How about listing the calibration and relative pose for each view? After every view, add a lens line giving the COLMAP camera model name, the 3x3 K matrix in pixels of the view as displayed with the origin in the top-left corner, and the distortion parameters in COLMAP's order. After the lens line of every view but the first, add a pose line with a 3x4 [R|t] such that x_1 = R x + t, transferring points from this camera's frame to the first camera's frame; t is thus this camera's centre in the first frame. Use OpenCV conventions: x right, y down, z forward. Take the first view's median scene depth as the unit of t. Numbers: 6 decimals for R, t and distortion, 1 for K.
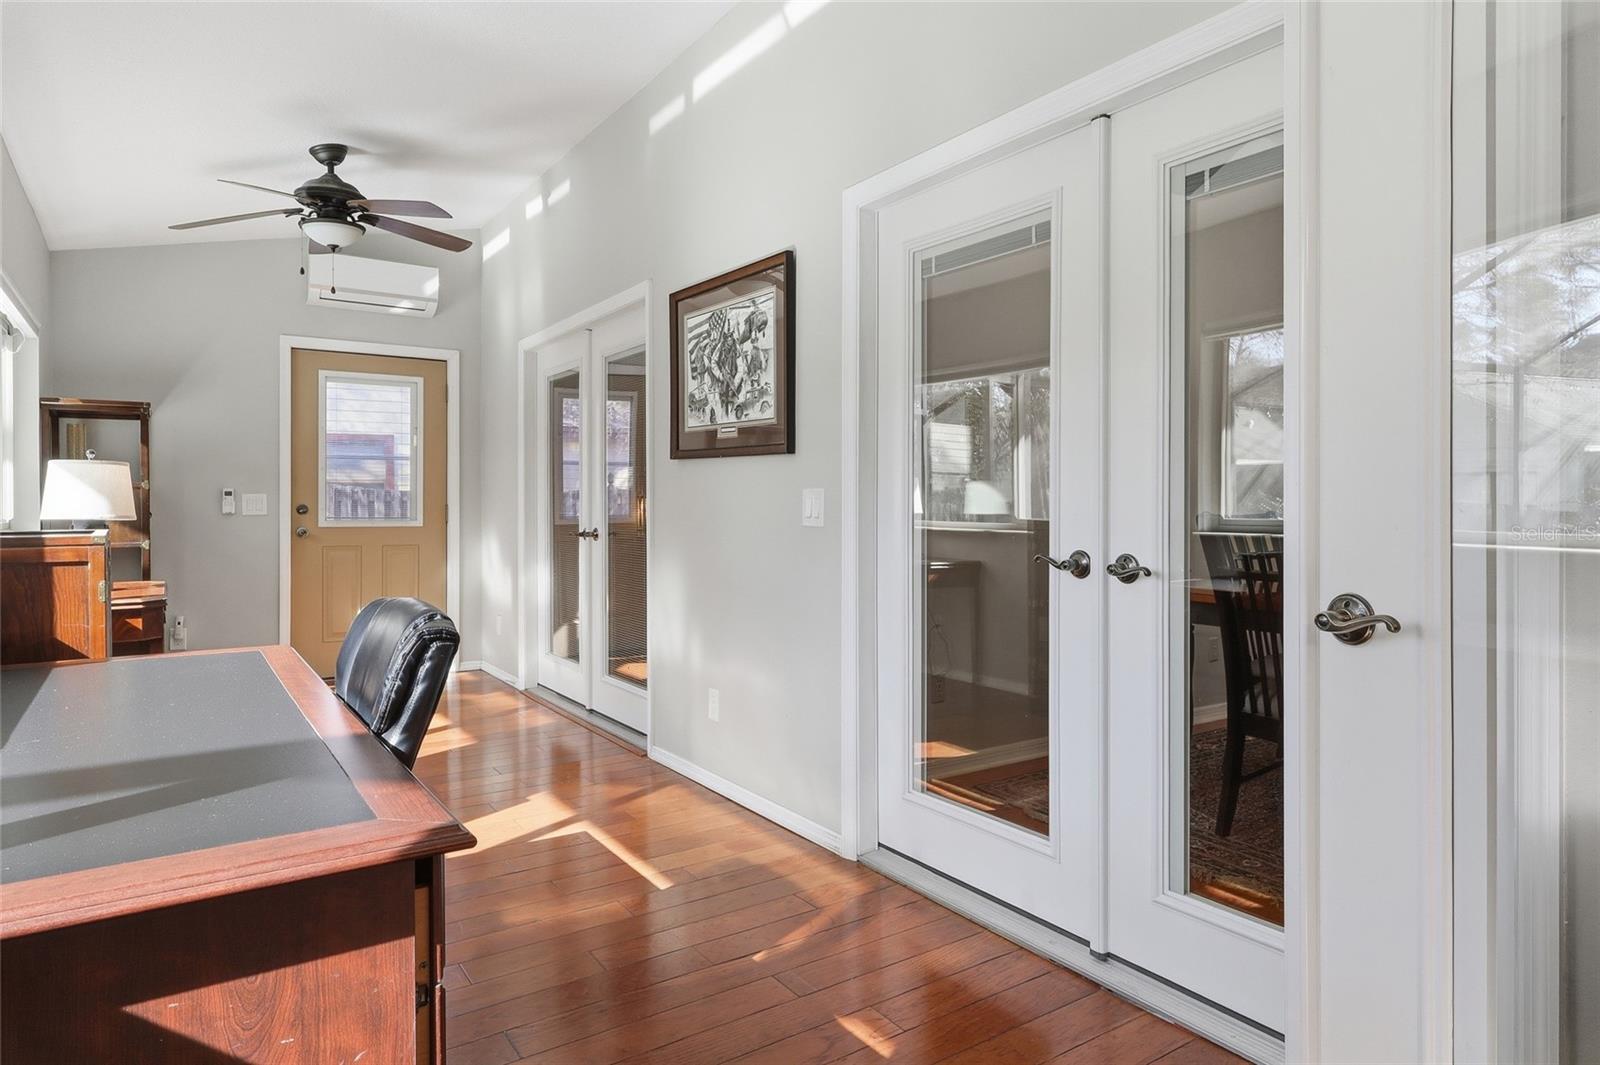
lens RADIAL K [[952.8, 0, 823.9], [0, 952.8, 495.5], [0, 0, 1]] dist [-0.001925, -0.002602]
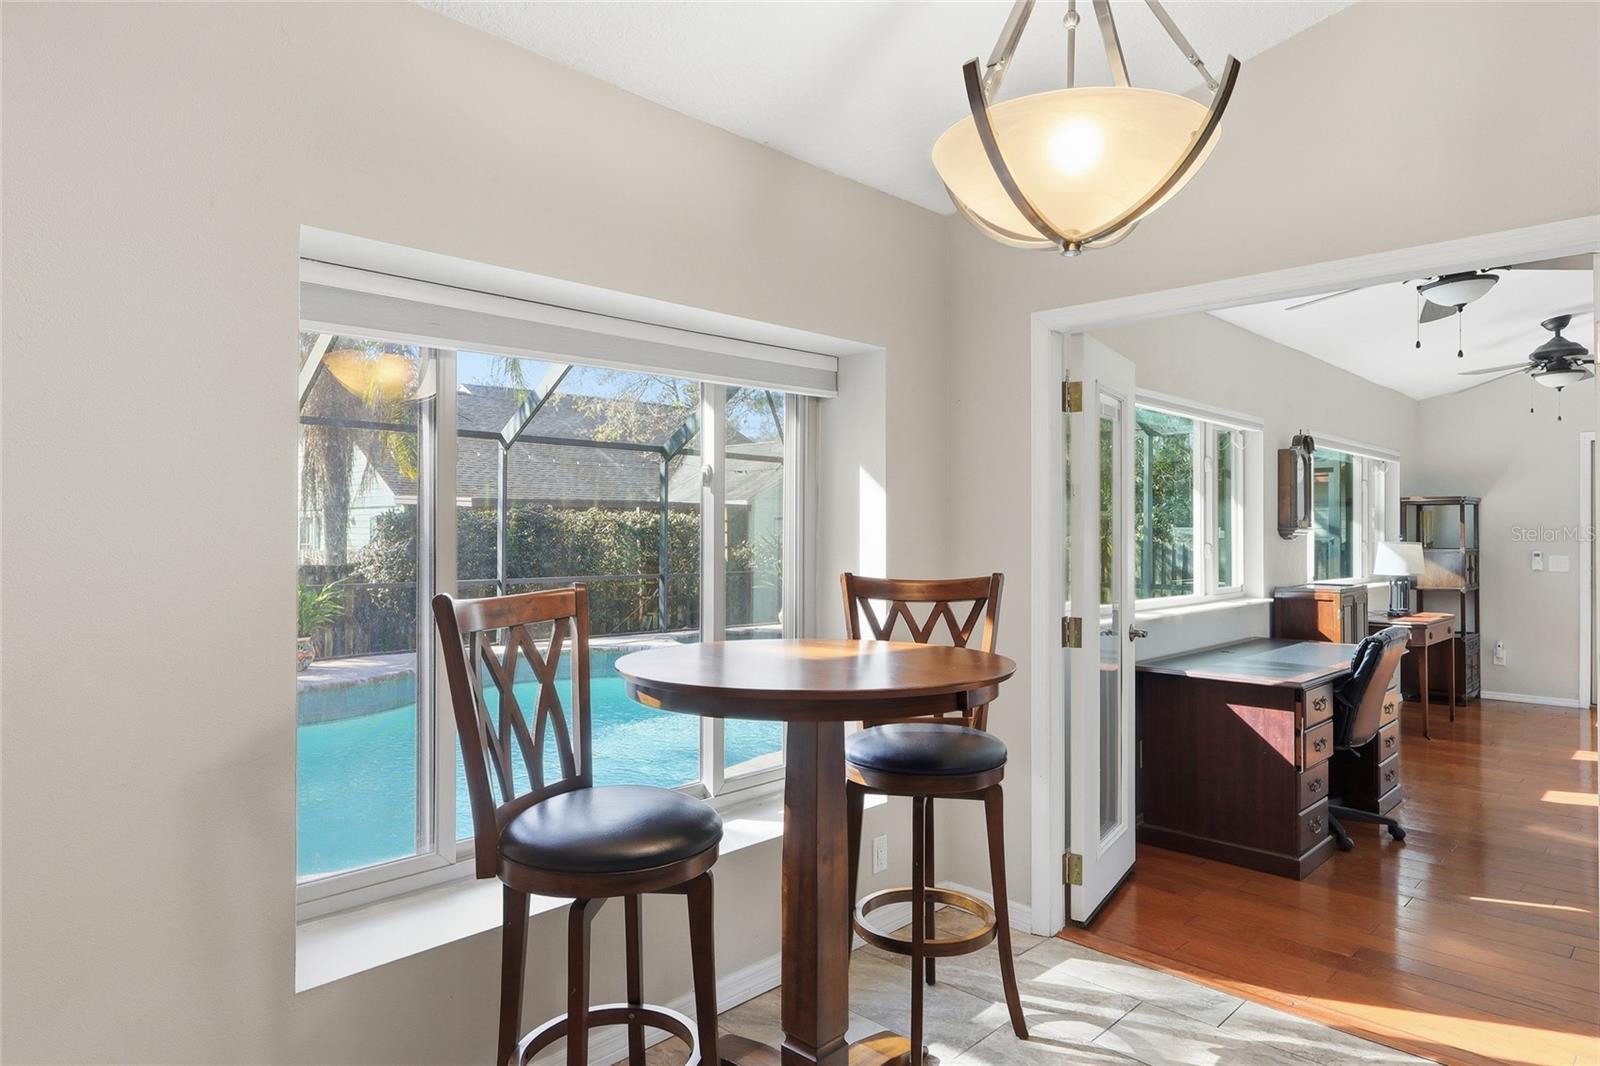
lens RADIAL K [[952.8, 0, 810.4], [0, 952.8, 536.4], [0, 0, 1]] dist [-0.001925, -0.002602]
pose [[0.185382, 0.010098, -0.982615, 0.667523], [0.003143, 0.999936, 0.010869, -0.060682], [0.982662, -0.005103, 0.185338, -0.354094]]
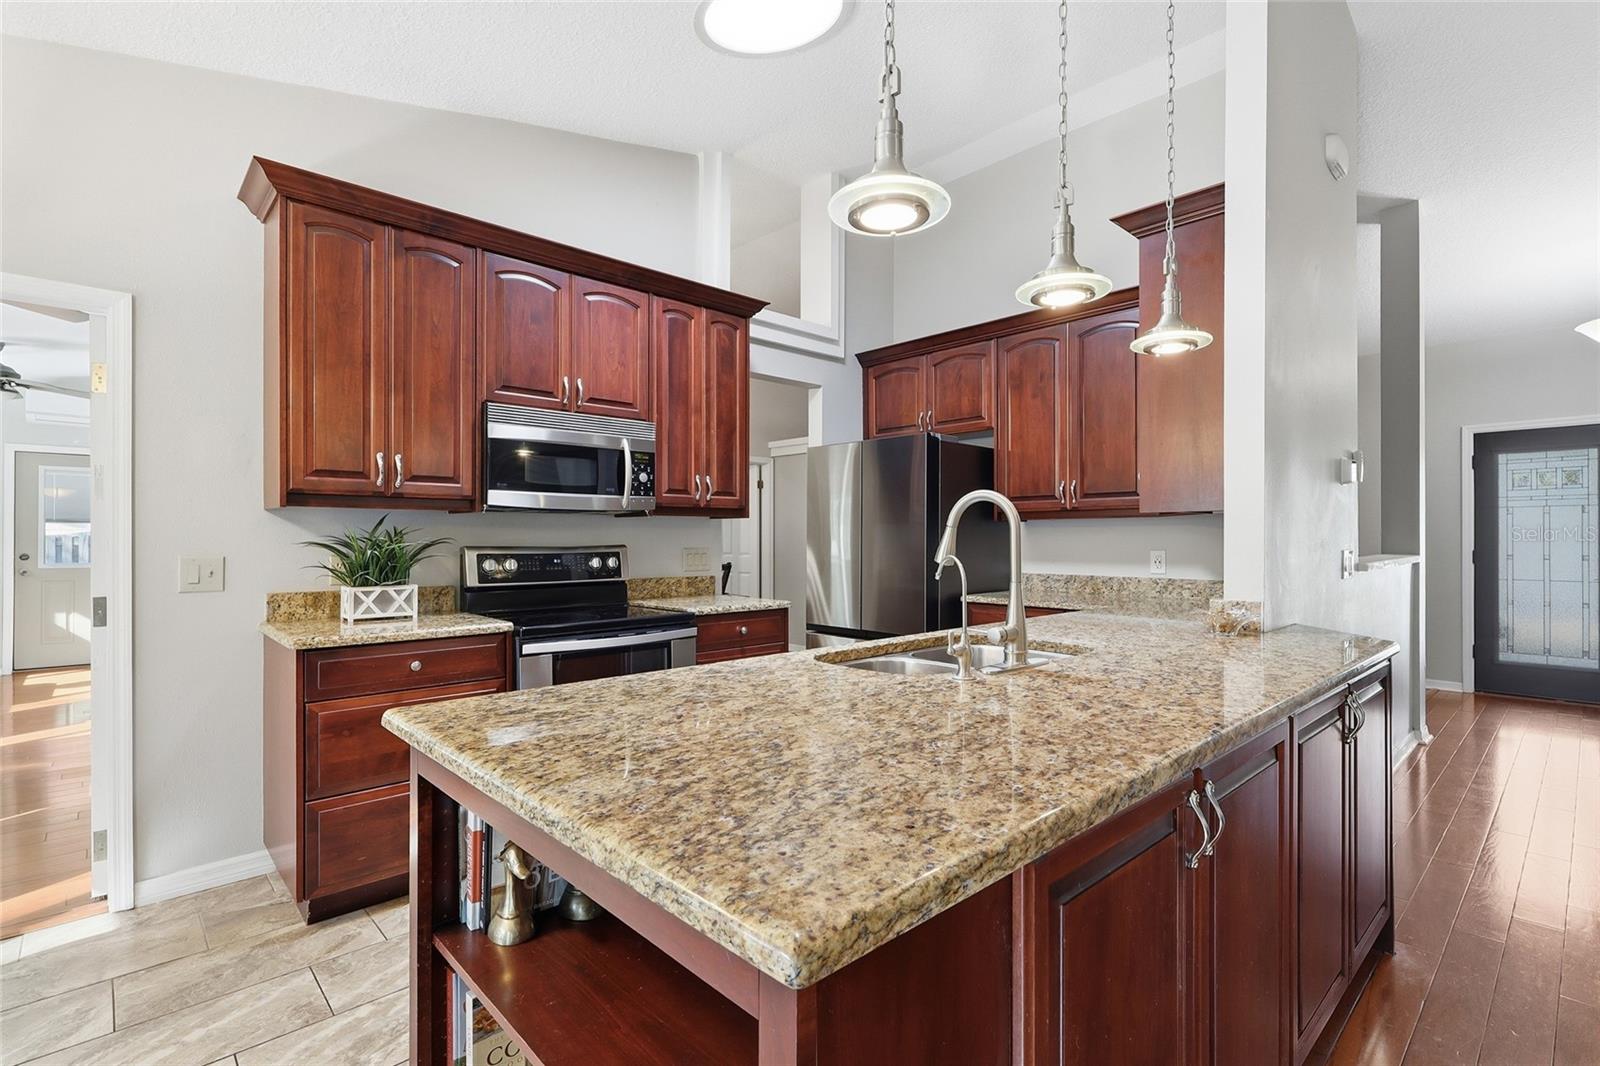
lens RADIAL K [[747.6, 0, 803.0], [0, 747.6, 537.7], [0, 0, 1]] dist [-0.000769, -0.001550]
pose [[0.989981, 0.009292, 0.140895, 0.705362], [-0.009863, 0.999946, 0.003352, -0.043928], [-0.140856, -0.004708, 0.990019, -0.489730]]
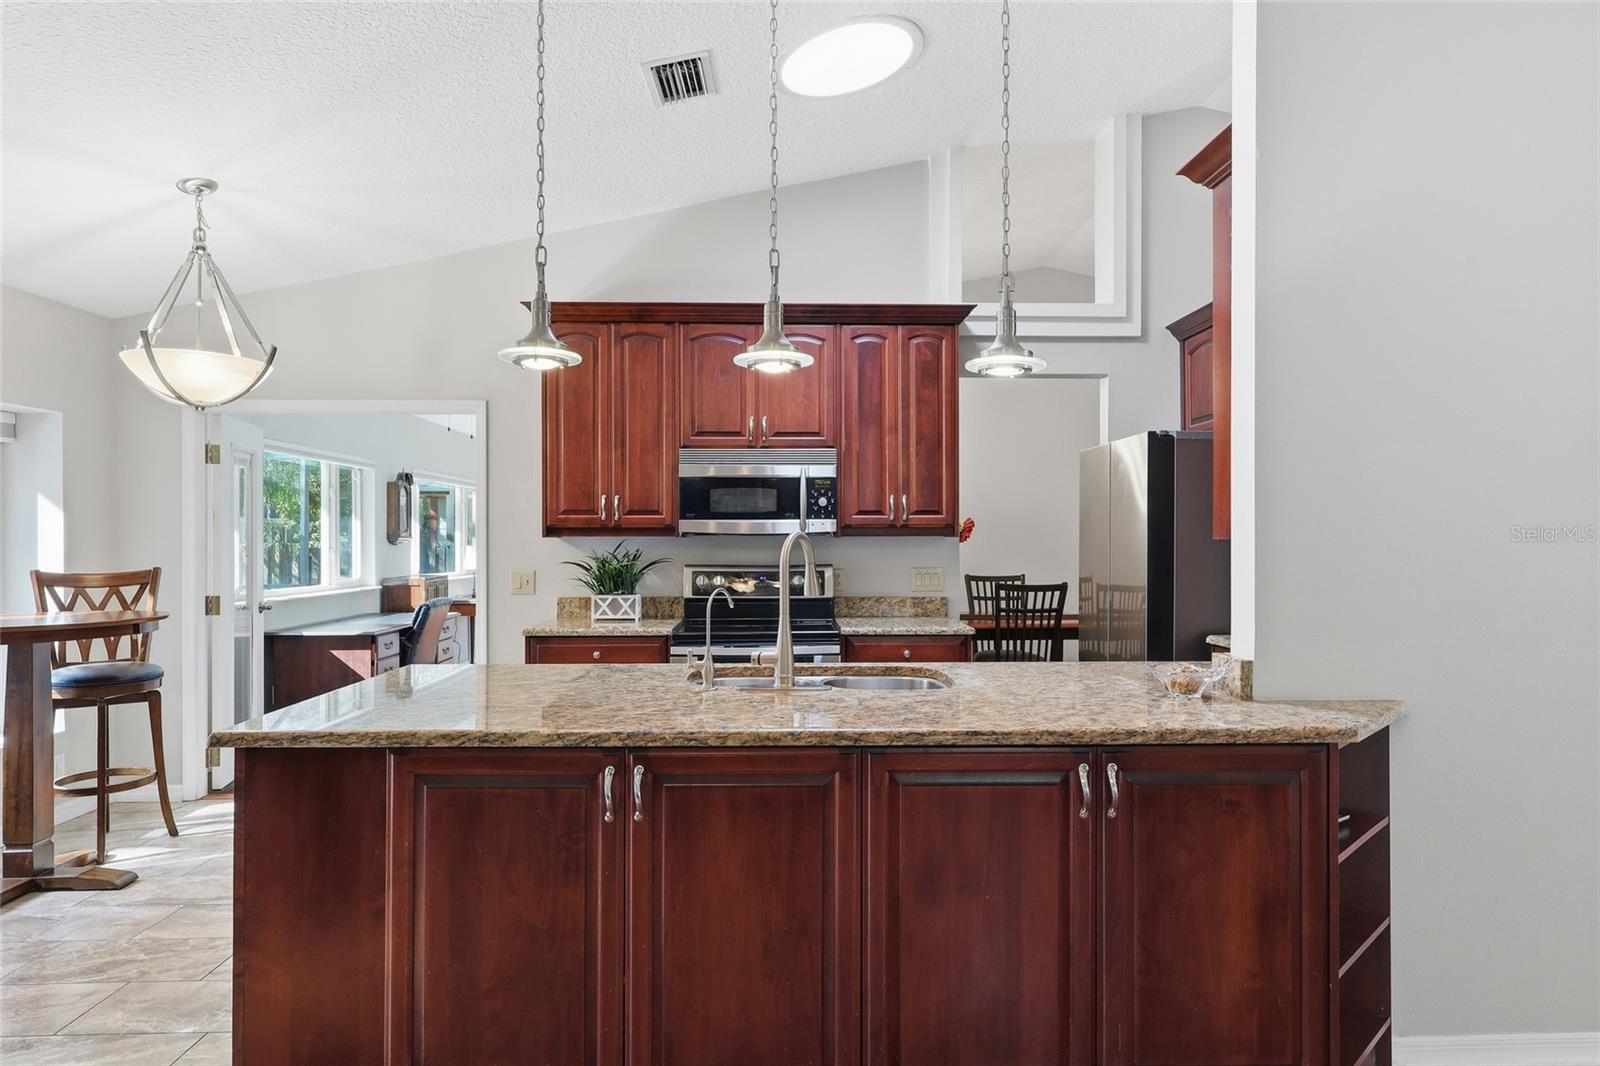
lens RADIAL K [[952.8, 0, 804.9], [0, 952.8, 538.6], [0, 0, 1]] dist [-0.001925, -0.002602]
pose [[0.832008, 0.007376, -0.554714, 1.225834], [-0.003675, 0.999963, 0.007783, -0.070123], [0.554751, -0.004437, 0.832005, -0.583150]]
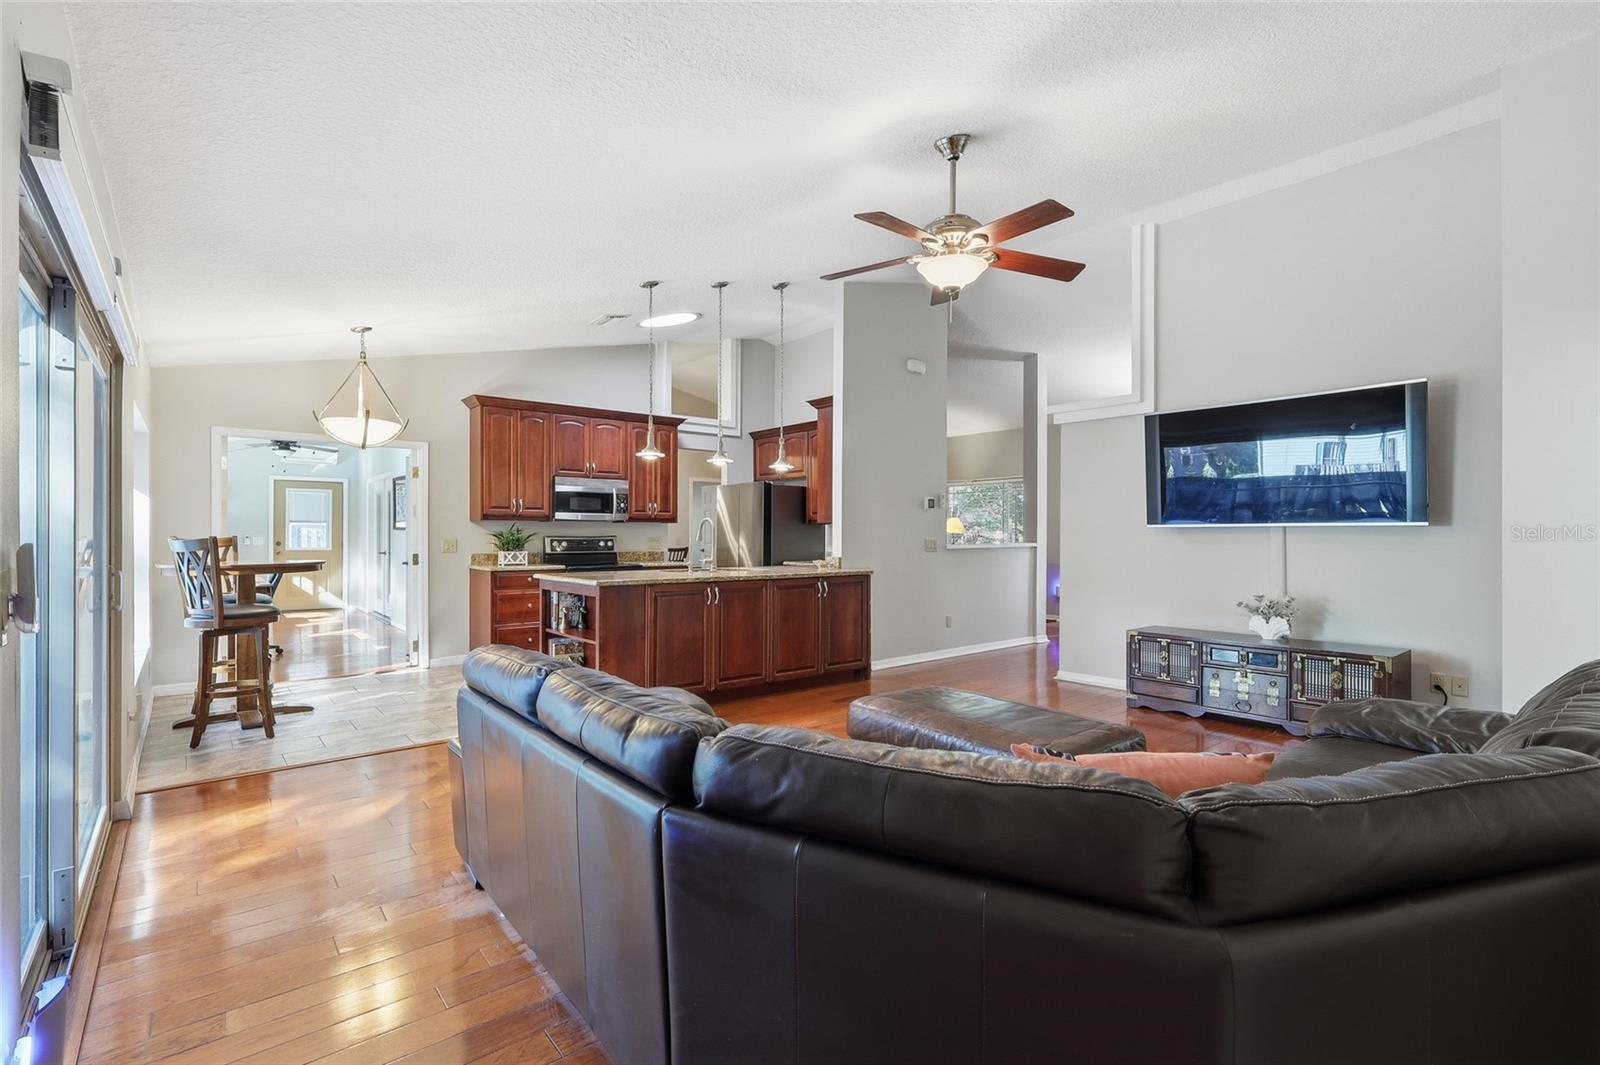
lens RADIAL K [[747.6, 0, 803.9], [0, 747.6, 536.9], [0, 0, 1]] dist [-0.000769, -0.001550]
pose [[0.997081, 0.011353, 0.075509, 0.943877], [-0.012019, 0.999893, 0.008376, -0.049079], [-0.075406, -0.009259, 0.997110, -1.476638]]
